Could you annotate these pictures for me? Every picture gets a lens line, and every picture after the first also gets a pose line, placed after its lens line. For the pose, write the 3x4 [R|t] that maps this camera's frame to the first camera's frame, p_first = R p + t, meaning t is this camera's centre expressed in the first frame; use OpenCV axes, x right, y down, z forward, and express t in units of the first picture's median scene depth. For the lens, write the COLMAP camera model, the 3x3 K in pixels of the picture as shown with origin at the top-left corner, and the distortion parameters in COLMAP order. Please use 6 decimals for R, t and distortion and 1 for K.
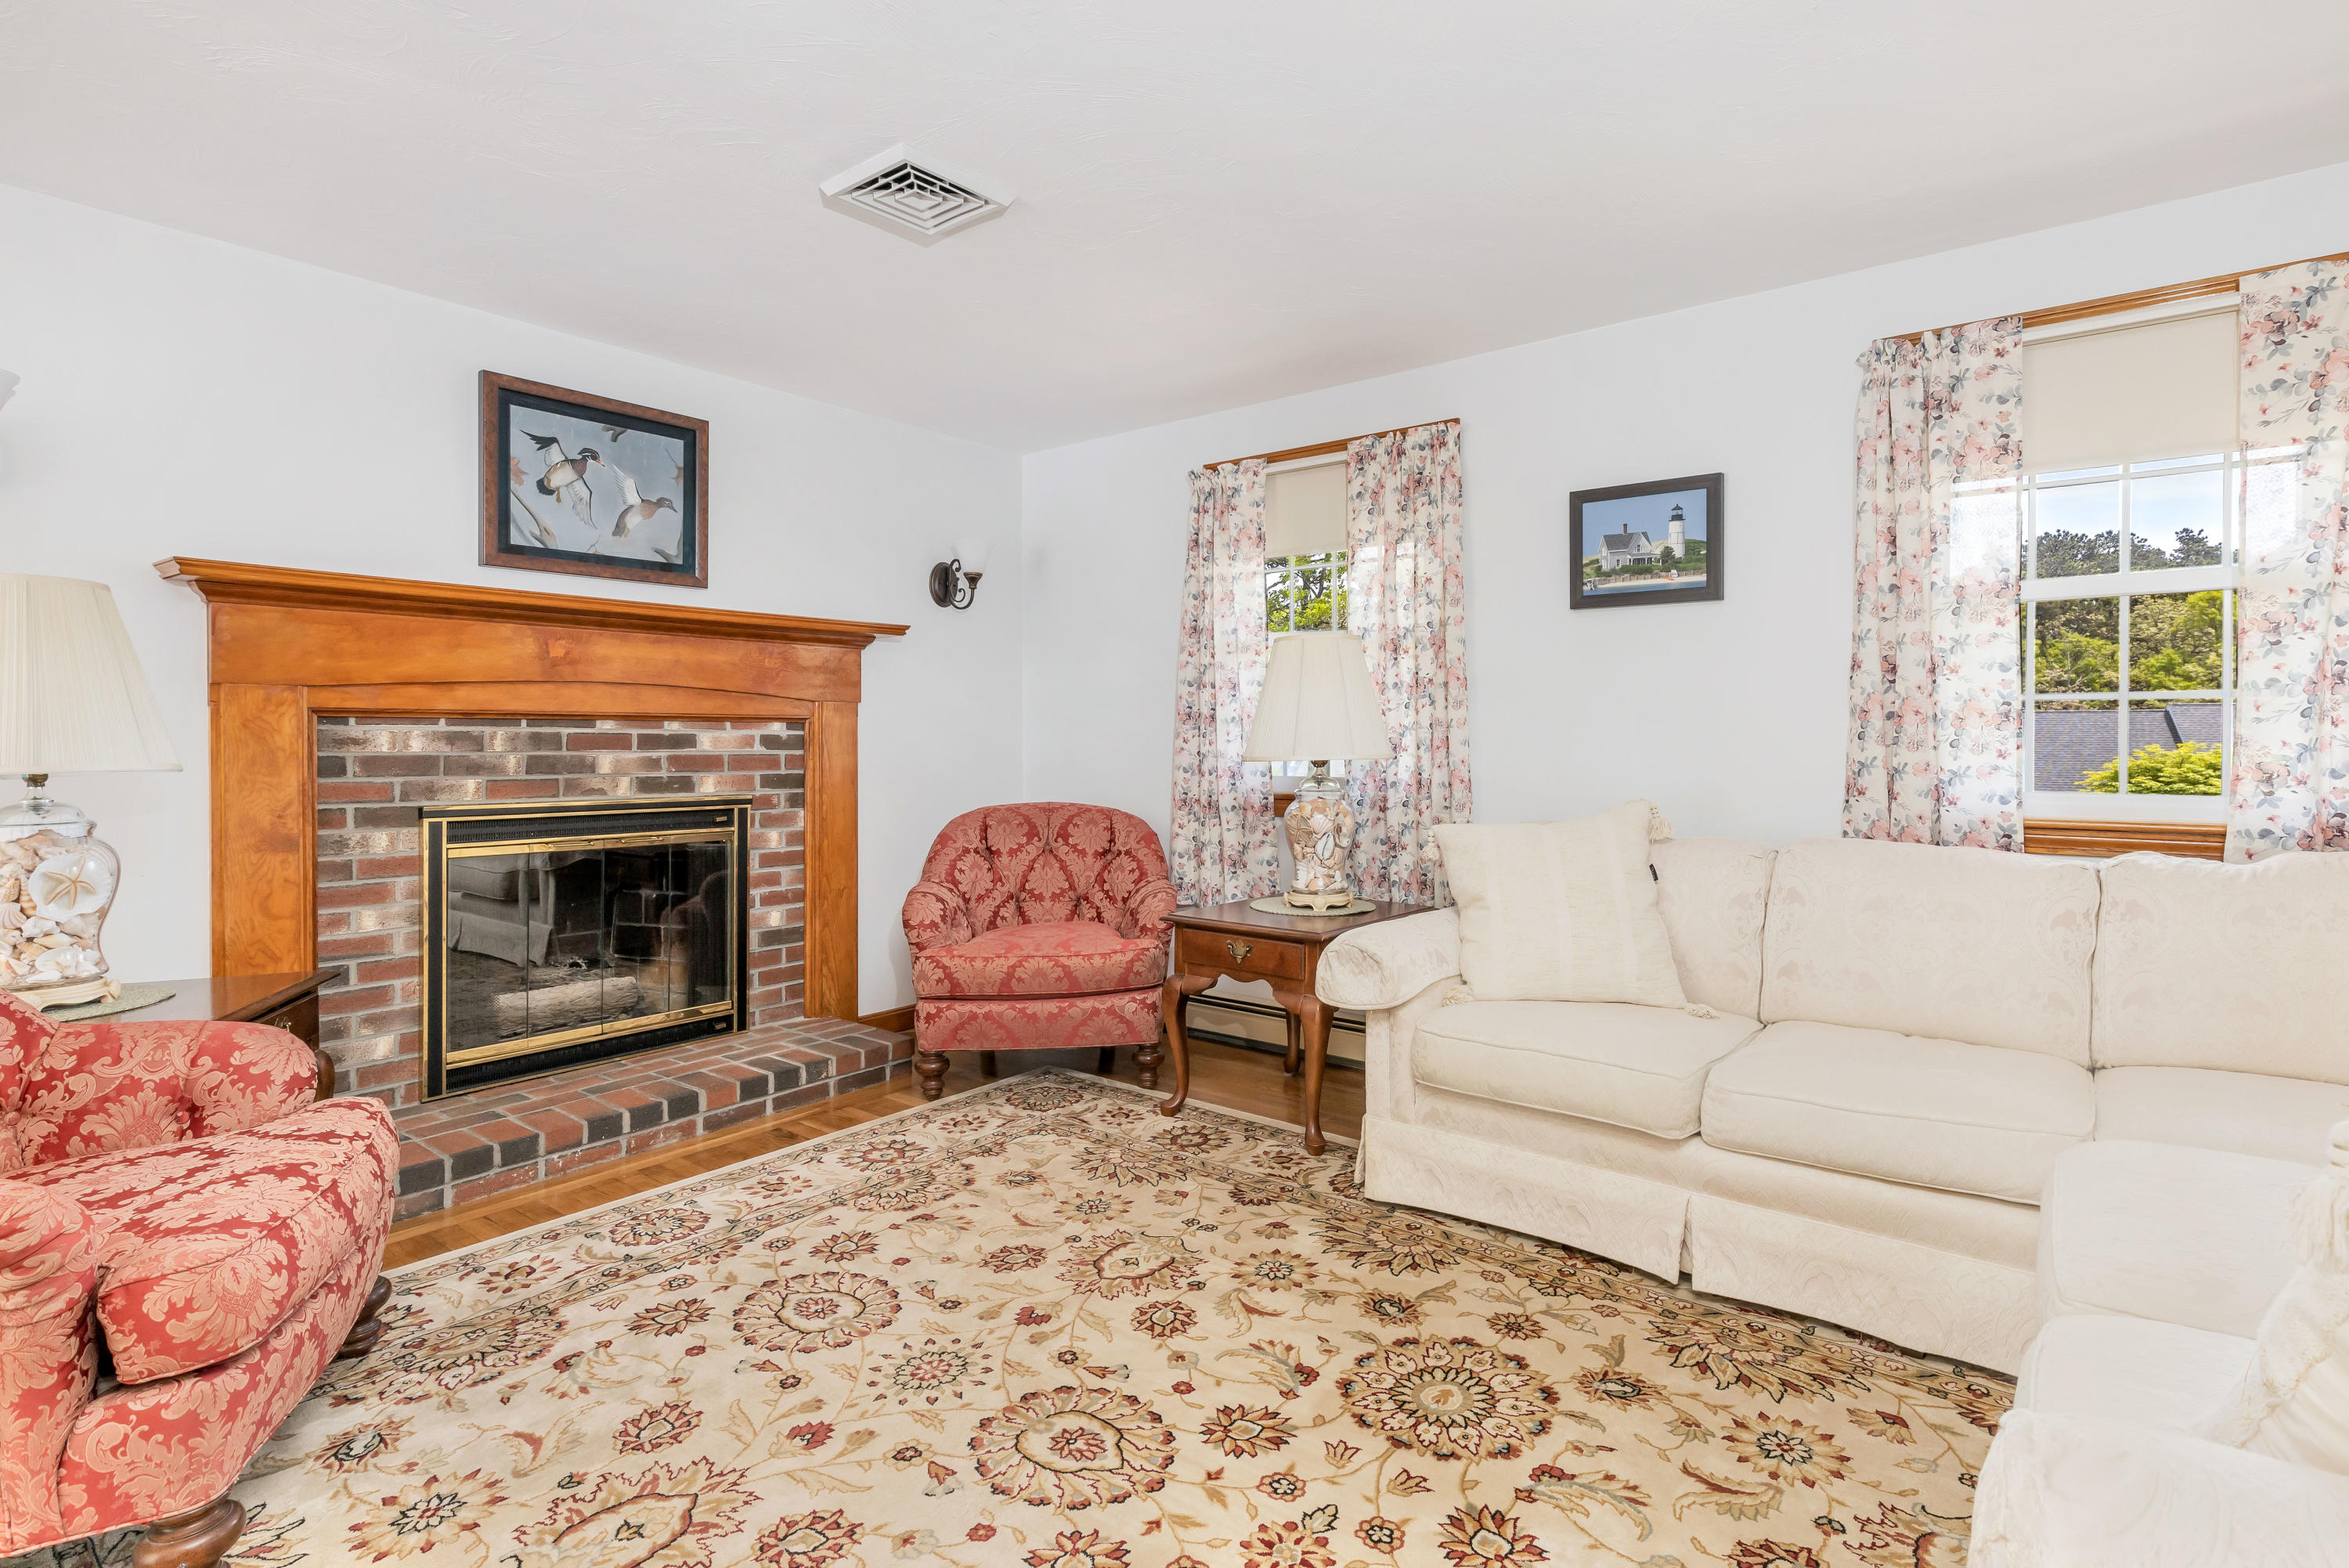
lens RADIAL K [[1149.7, 0, 1231.9], [0, 1149.7, 744.9], [0, 0, 1]] dist [0.027871, -0.001134]
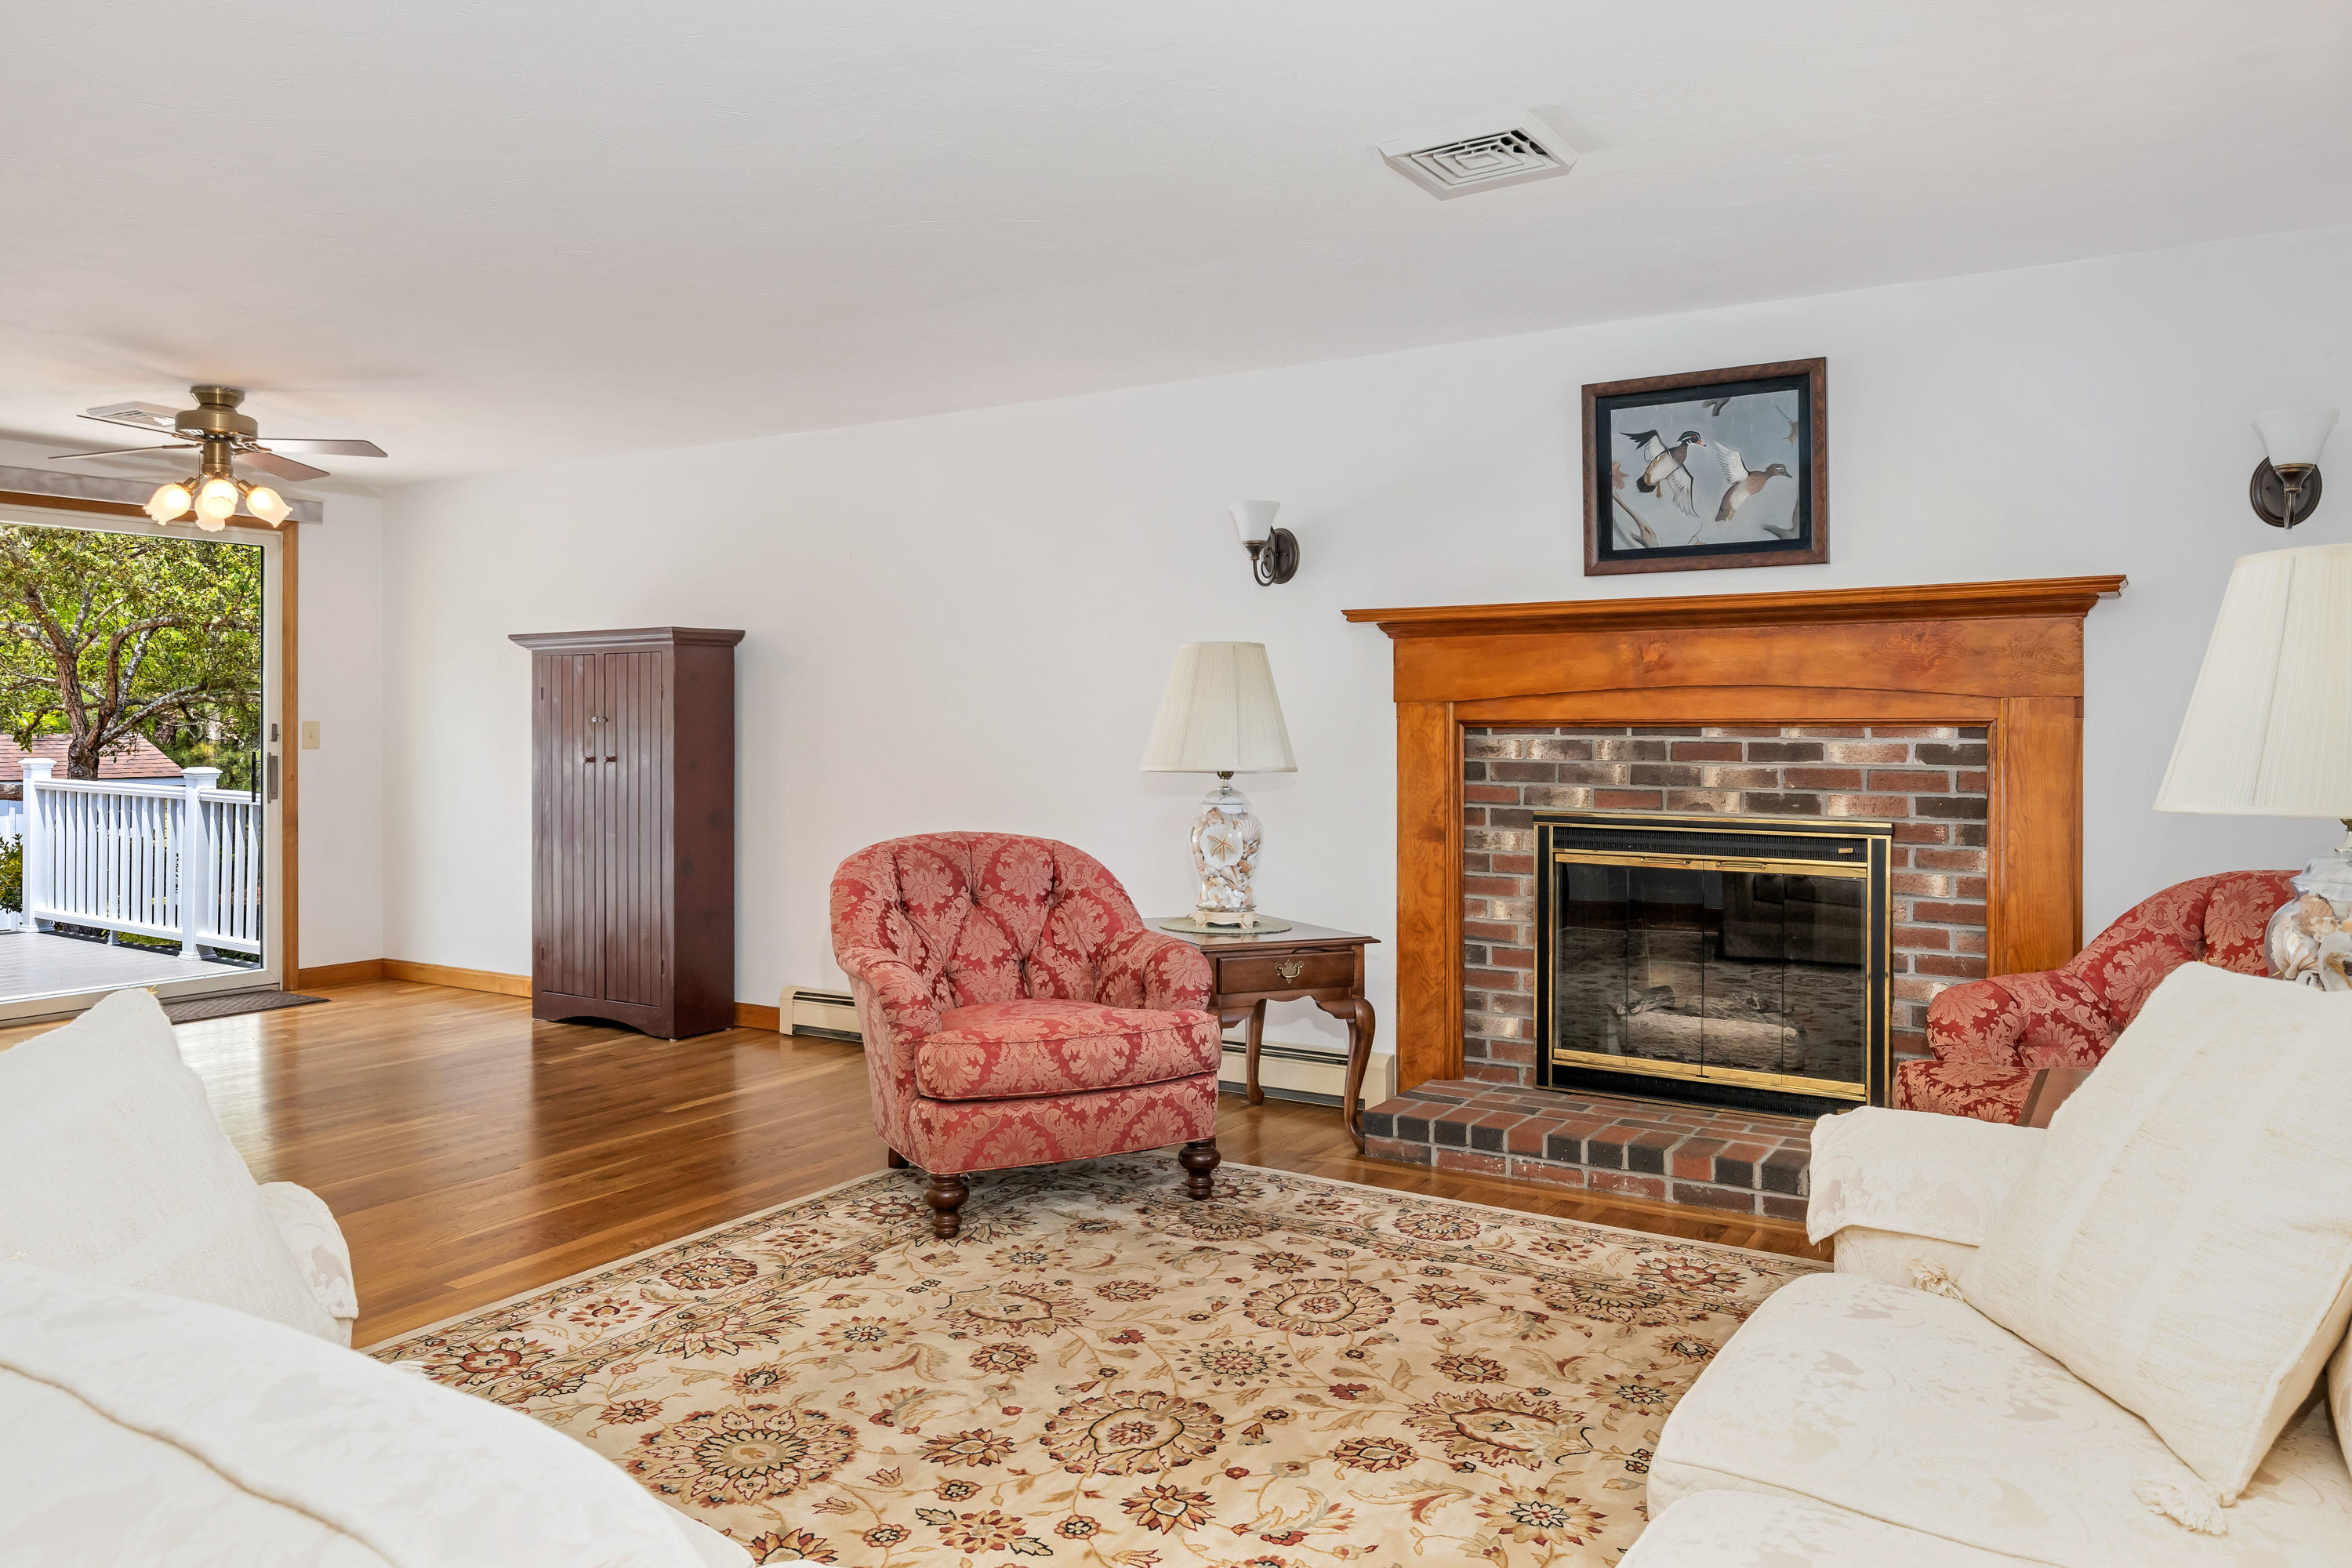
lens RADIAL K [[1648.3, 0, 1111.4], [0, 1648.3, 715.1], [0, 0, 1]] dist [-0.006934, 0.002063]
pose [[0.072059, -0.007070, -0.997375, 0.794409], [-0.004844, 0.999961, -0.007438, -0.021984], [0.997389, 0.005367, 0.072022, 0.509515]]
